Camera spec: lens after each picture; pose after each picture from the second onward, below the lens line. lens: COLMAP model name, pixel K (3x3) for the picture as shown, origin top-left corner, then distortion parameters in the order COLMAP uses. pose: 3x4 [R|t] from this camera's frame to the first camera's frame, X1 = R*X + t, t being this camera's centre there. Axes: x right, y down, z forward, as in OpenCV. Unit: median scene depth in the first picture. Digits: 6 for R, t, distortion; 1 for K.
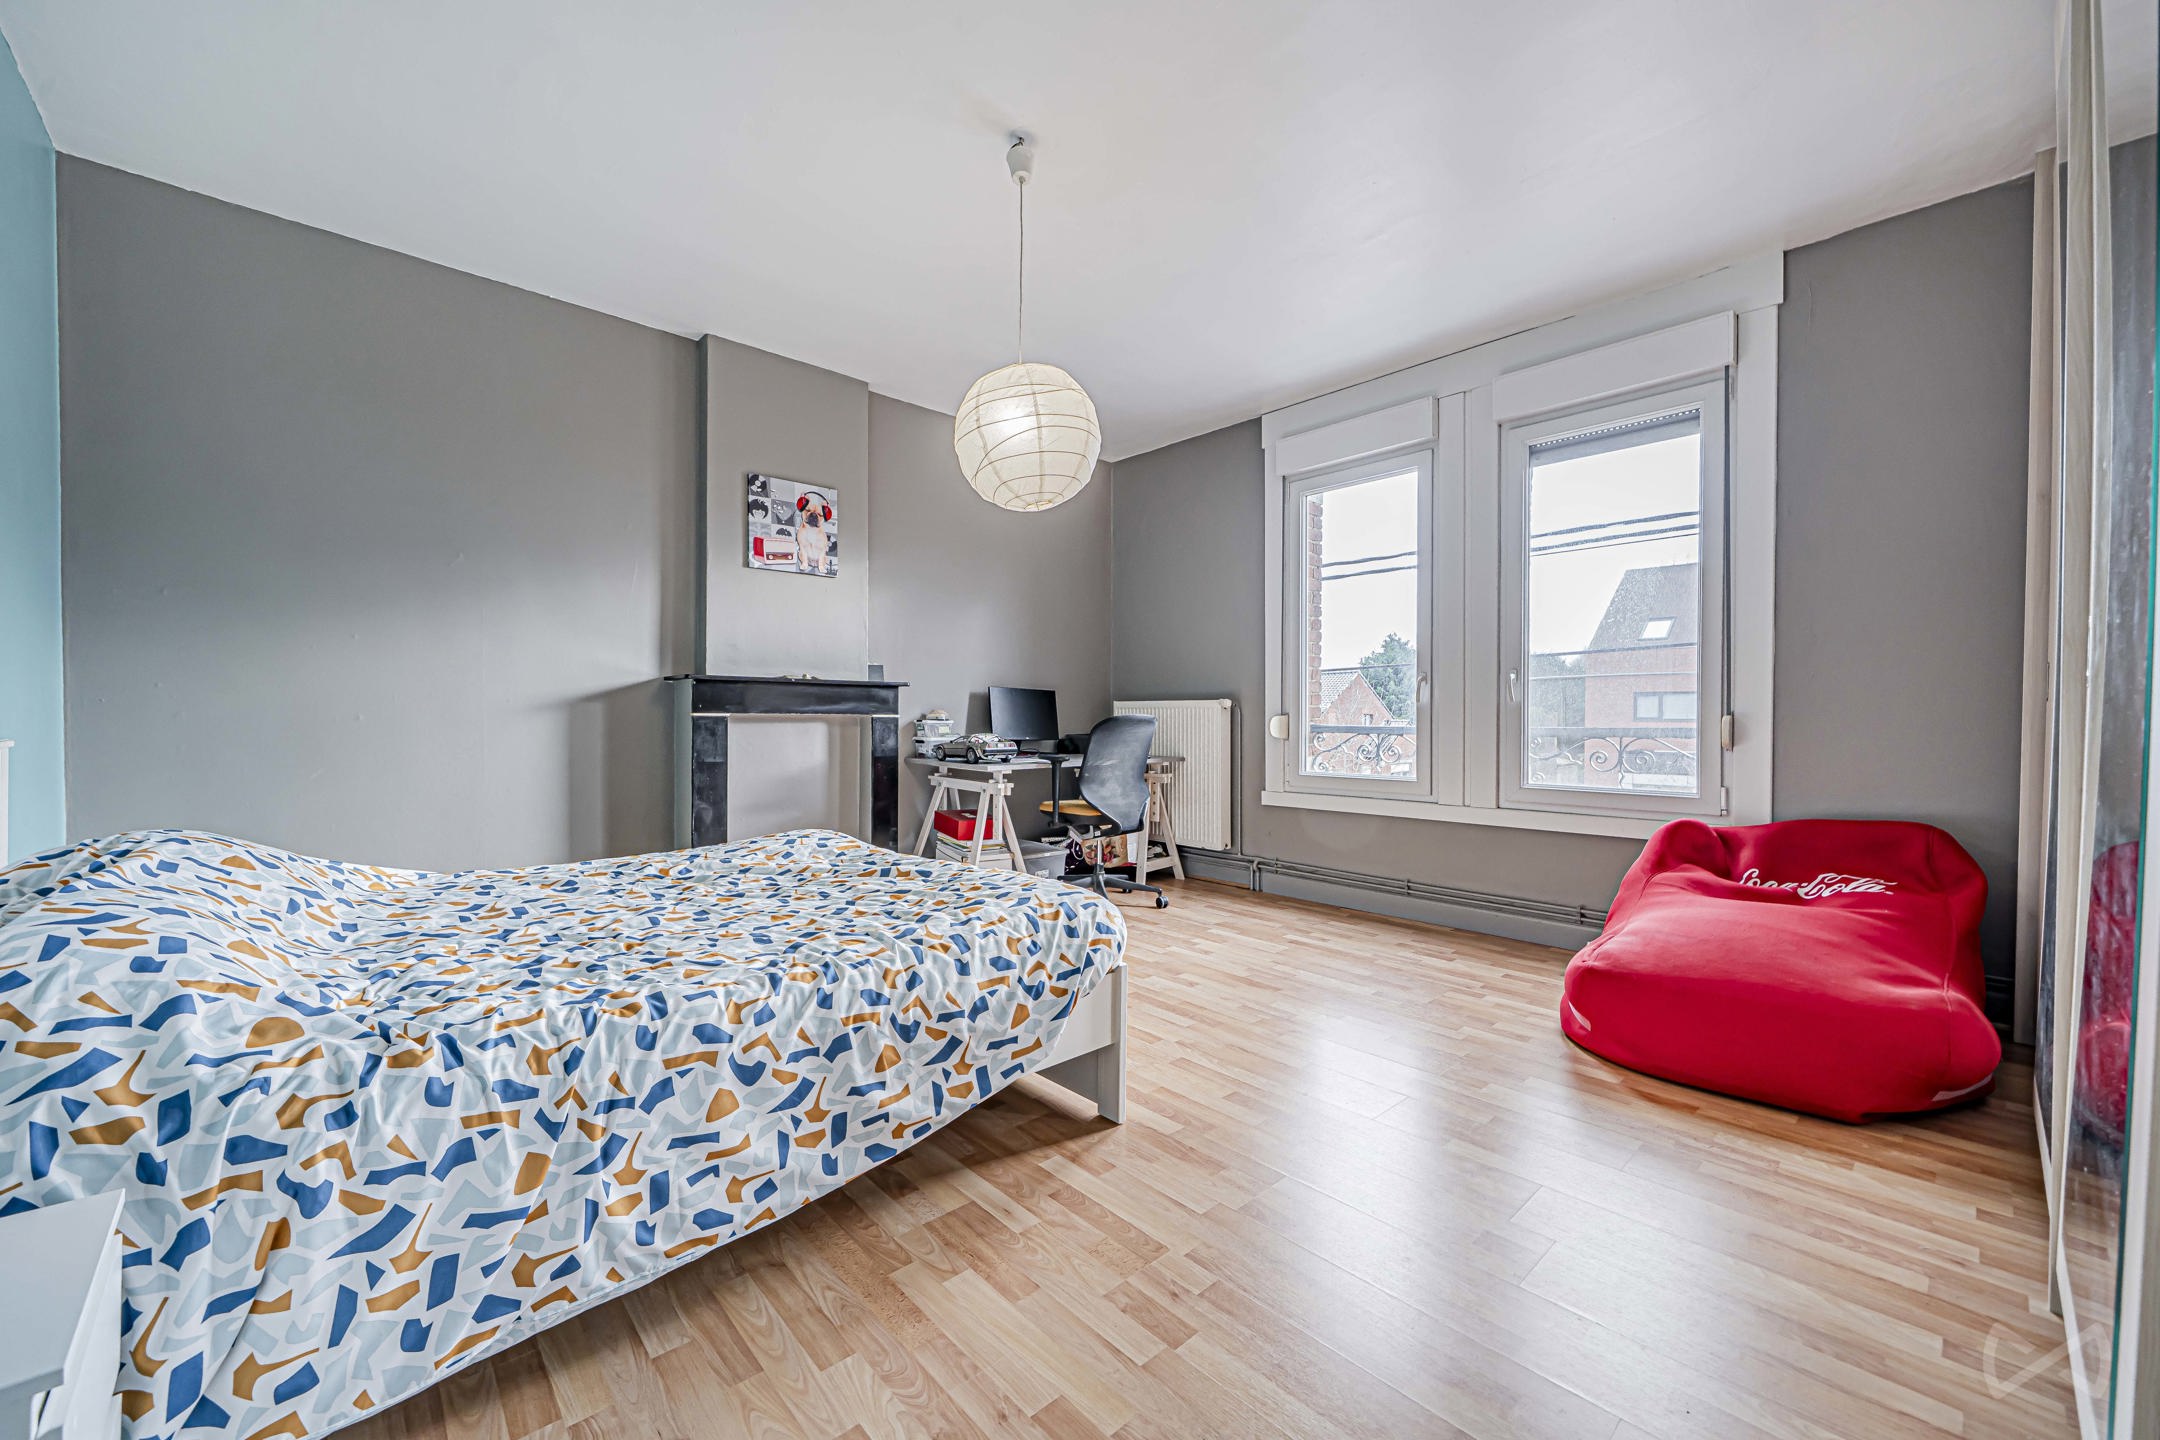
lens RADIAL K [[823.2, 0, 1080.0], [0, 823.2, 720.0], [0, 0, 1]] dist [0.000577, 0.000158]
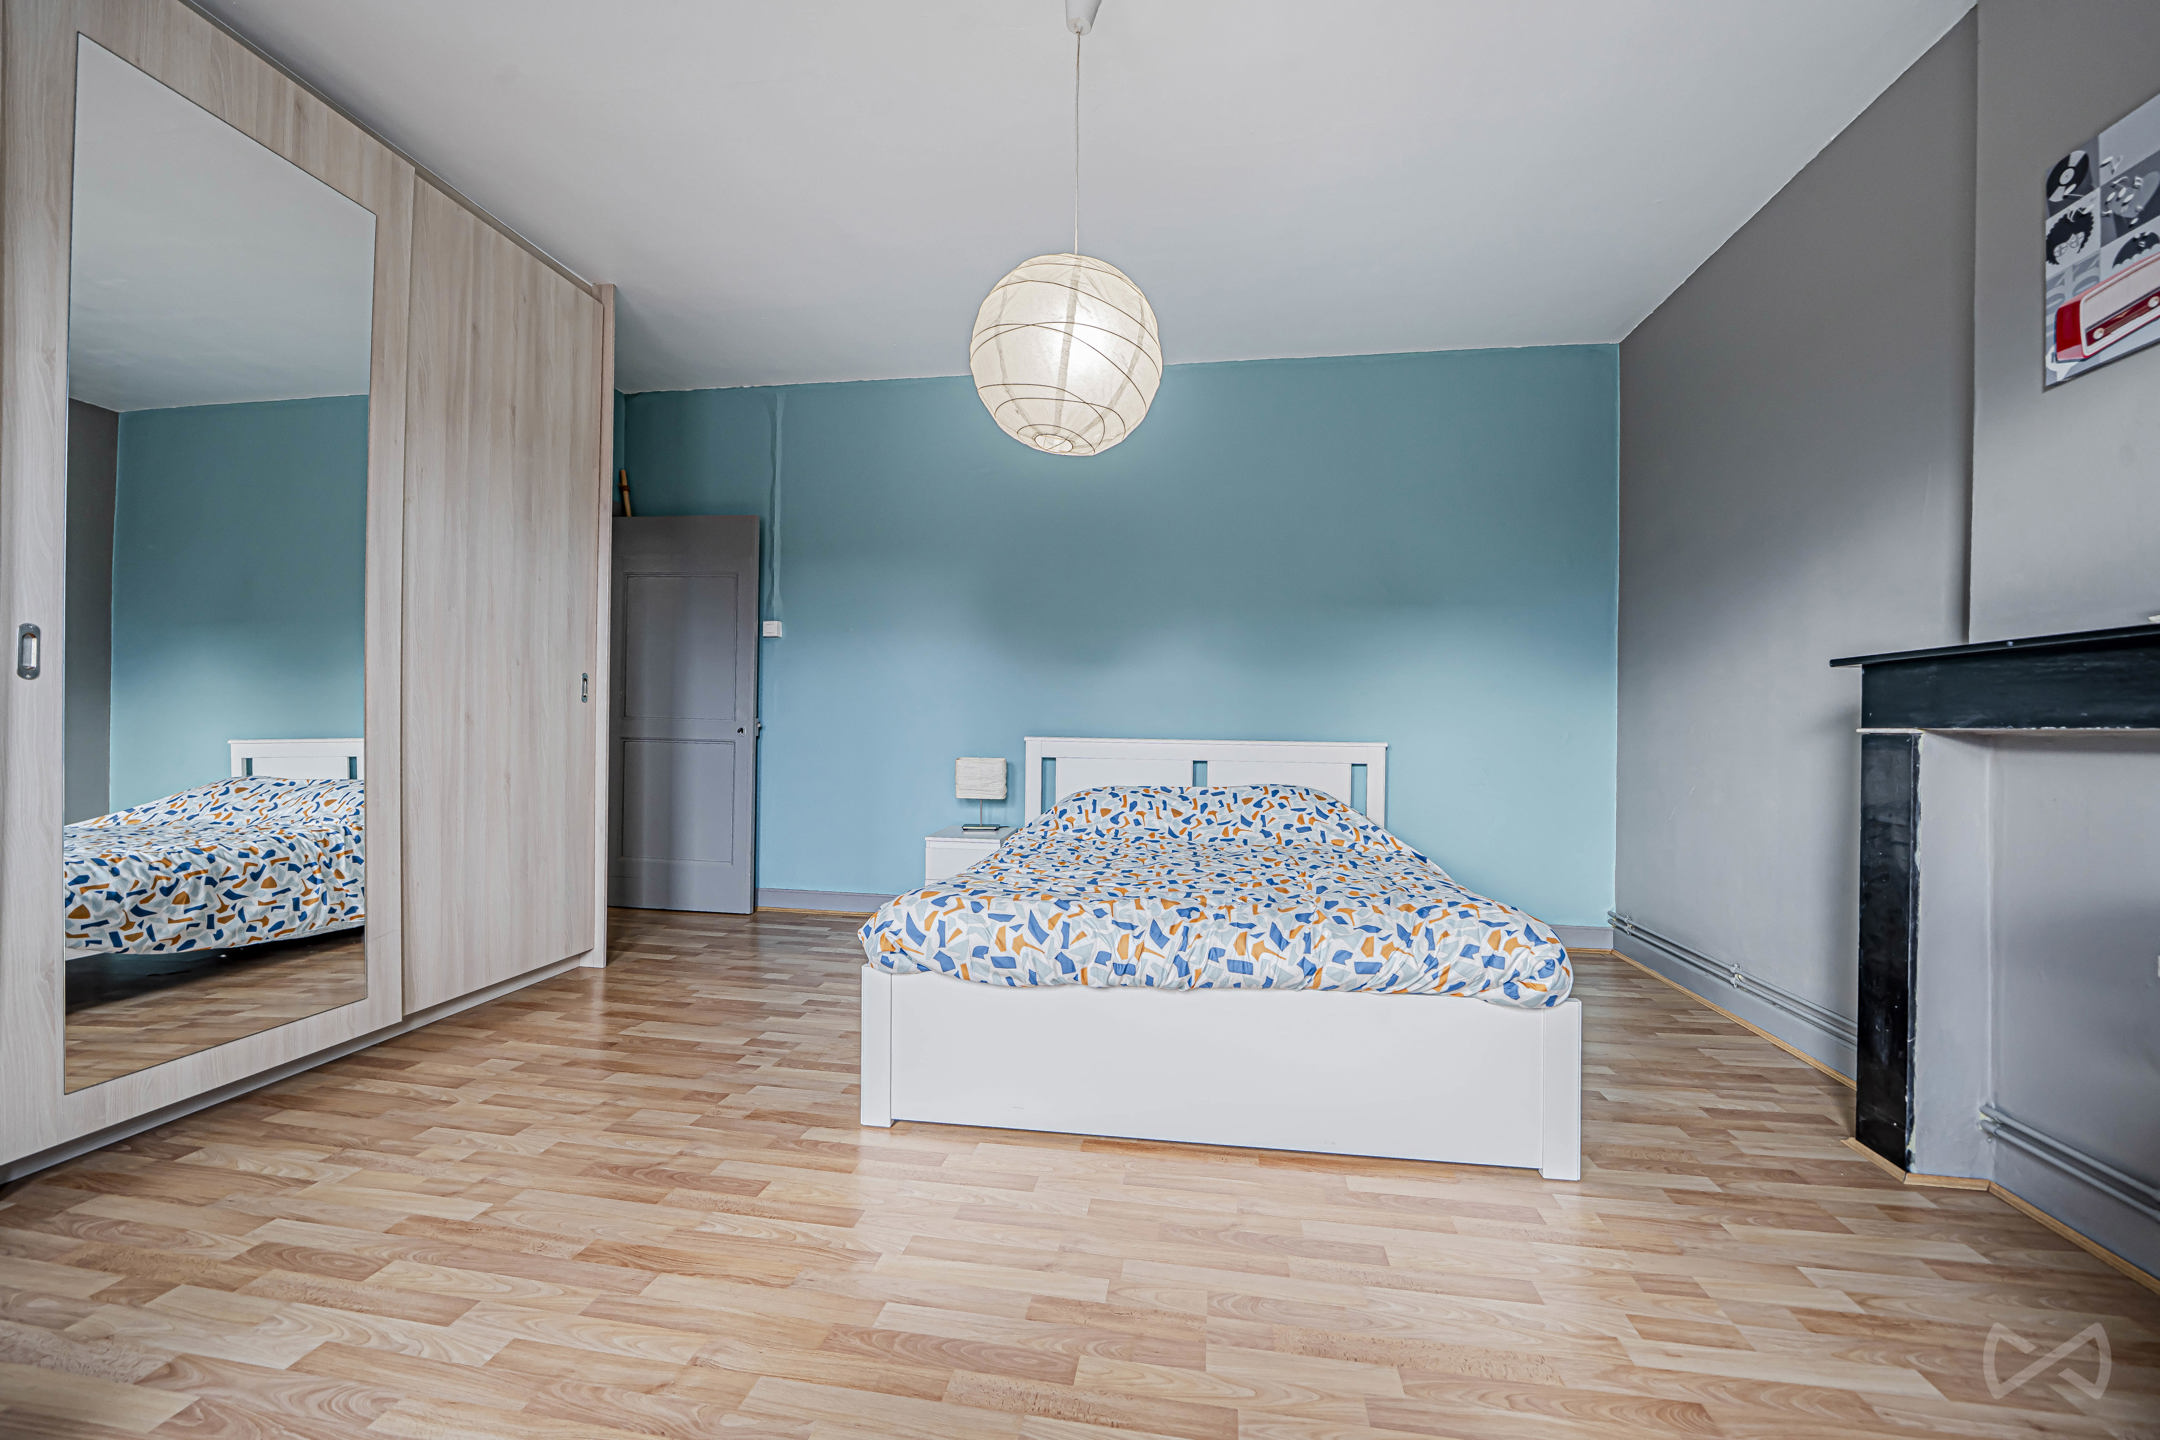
lens RADIAL K [[823.2, 0, 1080.0], [0, 823.2, 720.0], [0, 0, 1]] dist [0.000577, 0.000158]
pose [[-0.781397, -0.021430, -0.623666, 0.250711], [-0.021045, 0.999747, -0.007986, 0.000412], [0.623679, 0.006885, -0.781650, 1.015787]]
